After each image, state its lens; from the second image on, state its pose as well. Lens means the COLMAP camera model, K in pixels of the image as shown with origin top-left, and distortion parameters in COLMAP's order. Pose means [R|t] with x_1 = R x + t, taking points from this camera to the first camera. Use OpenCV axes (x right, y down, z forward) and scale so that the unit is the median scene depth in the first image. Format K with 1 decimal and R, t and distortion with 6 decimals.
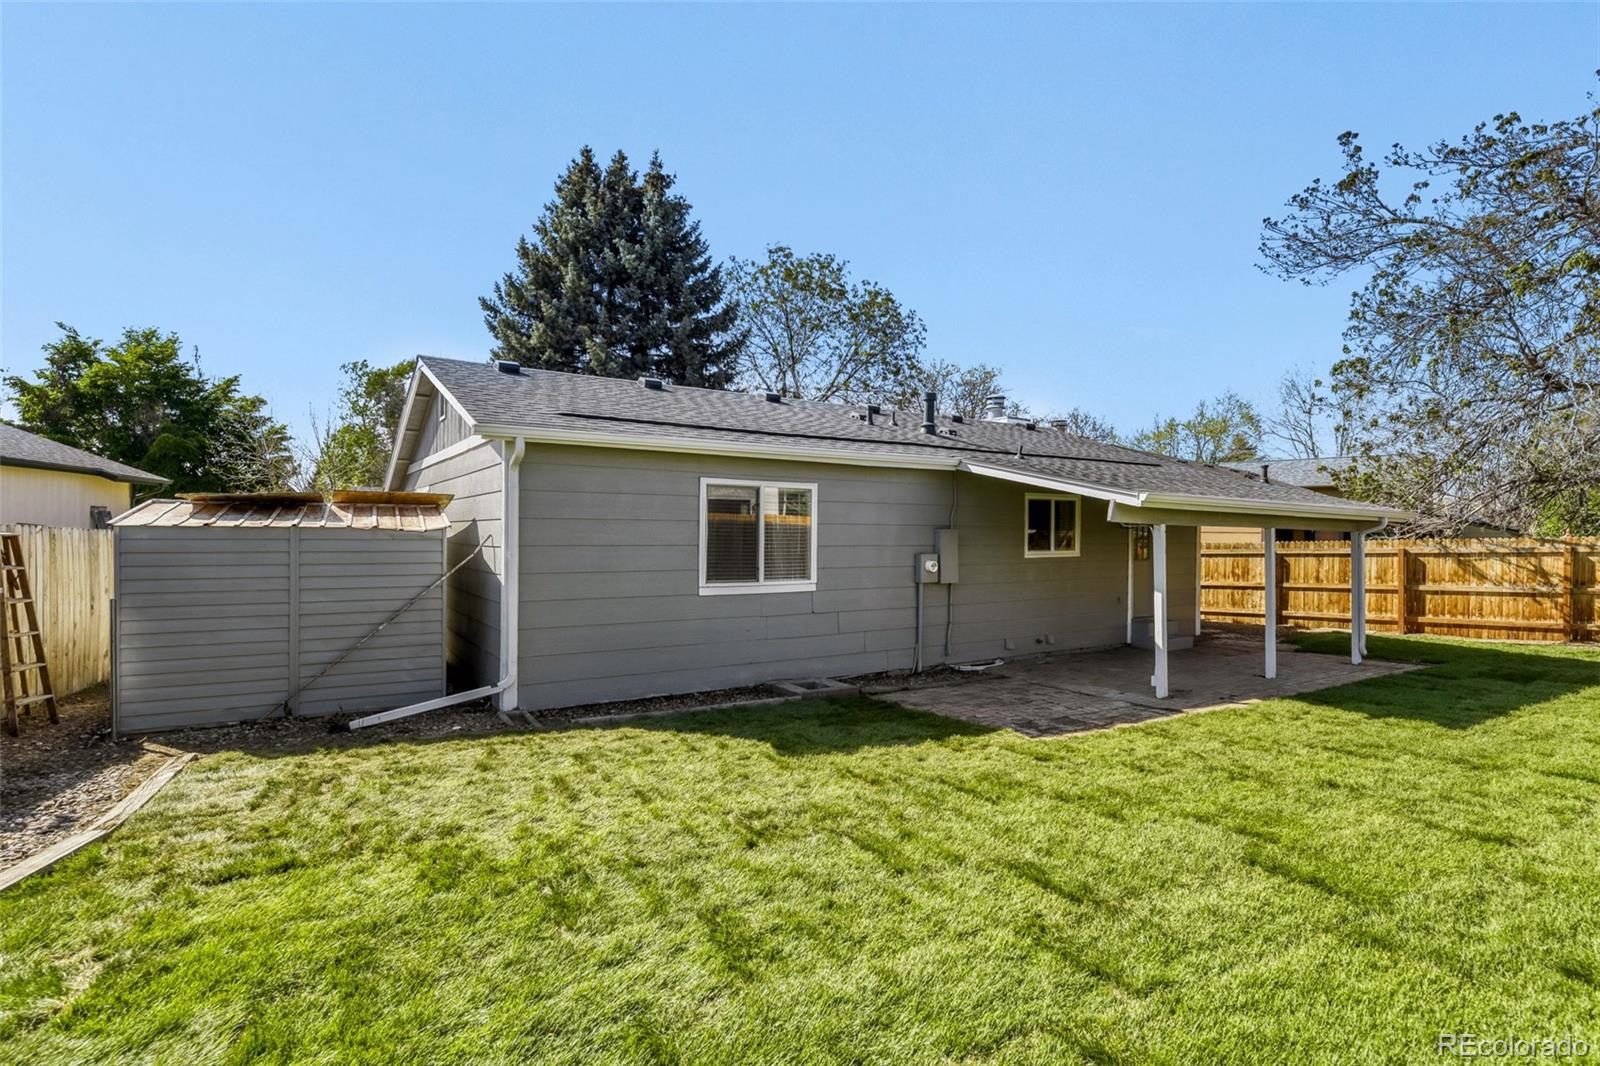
lens RADIAL K [[827.4, 0, 794.7], [0, 827.4, 535.5], [0, 0, 1]] dist [-0.012457, 0.000098]
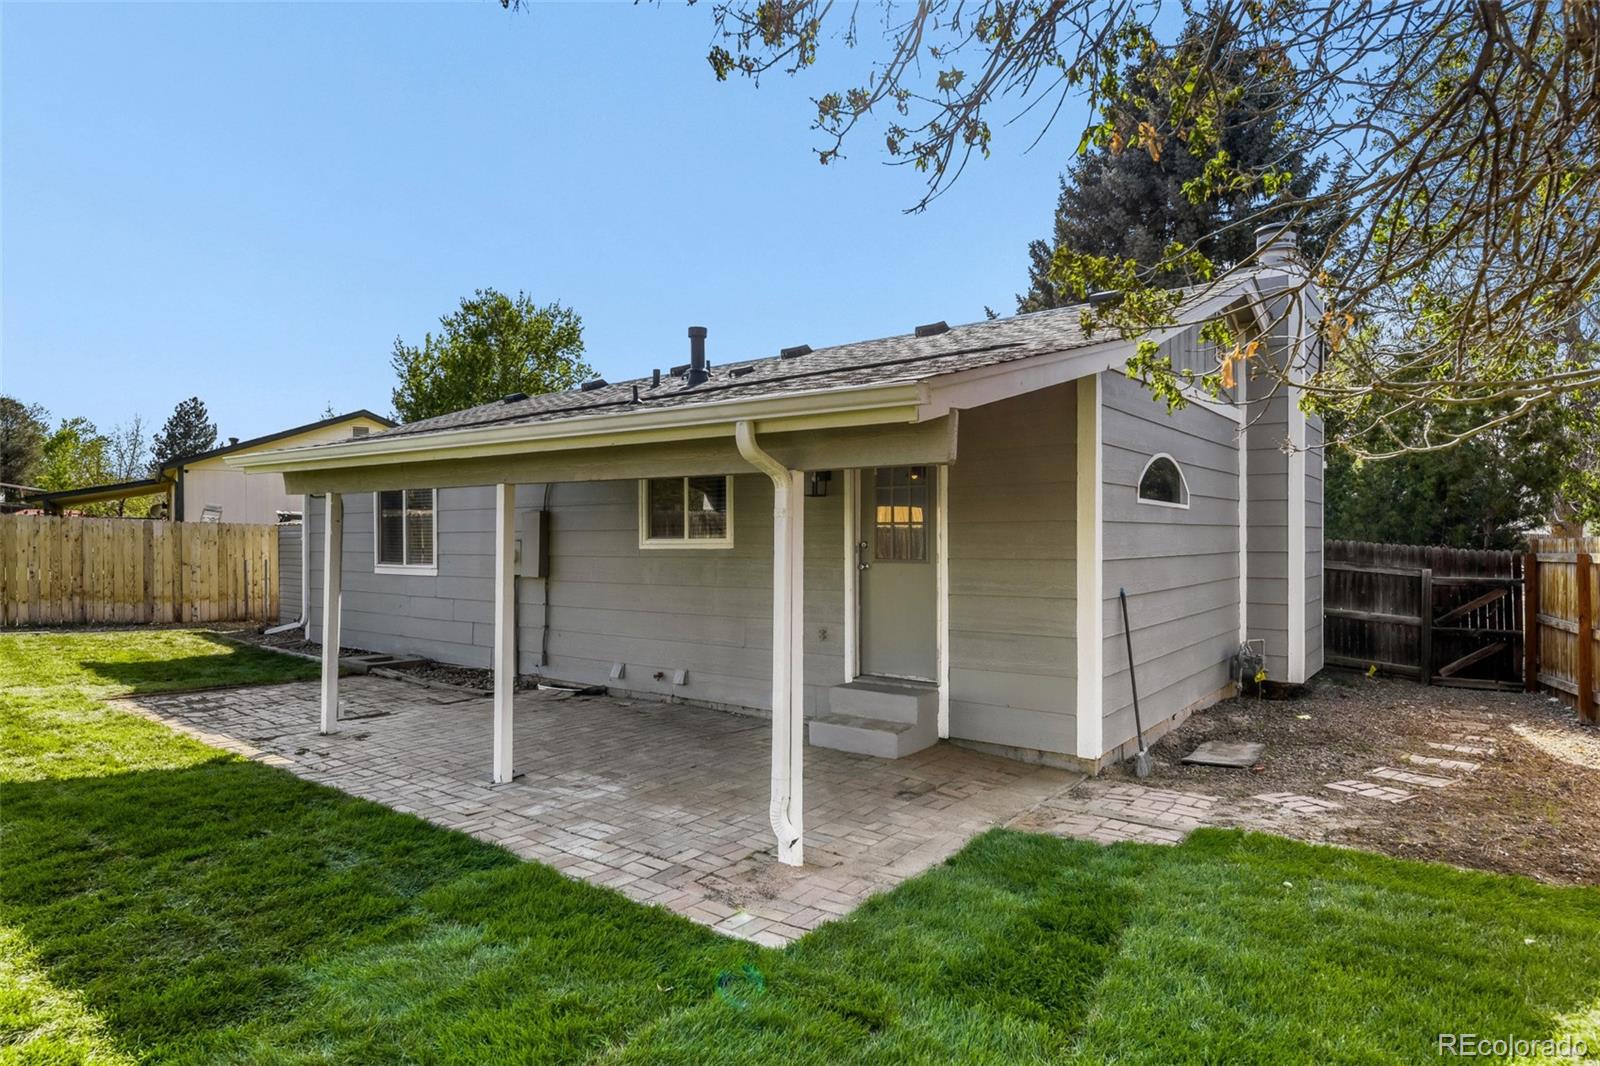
lens RADIAL K [[887.5, 0, 793.4], [0, 887.5, 539.3], [0, 0, 1]] dist [0.004984, 0.000865]
pose [[0.314259, -0.005277, -0.949323, 0.958136], [0.004741, 0.999981, -0.003989, 0.020905], [0.949326, -0.003247, 0.314278, 0.839433]]
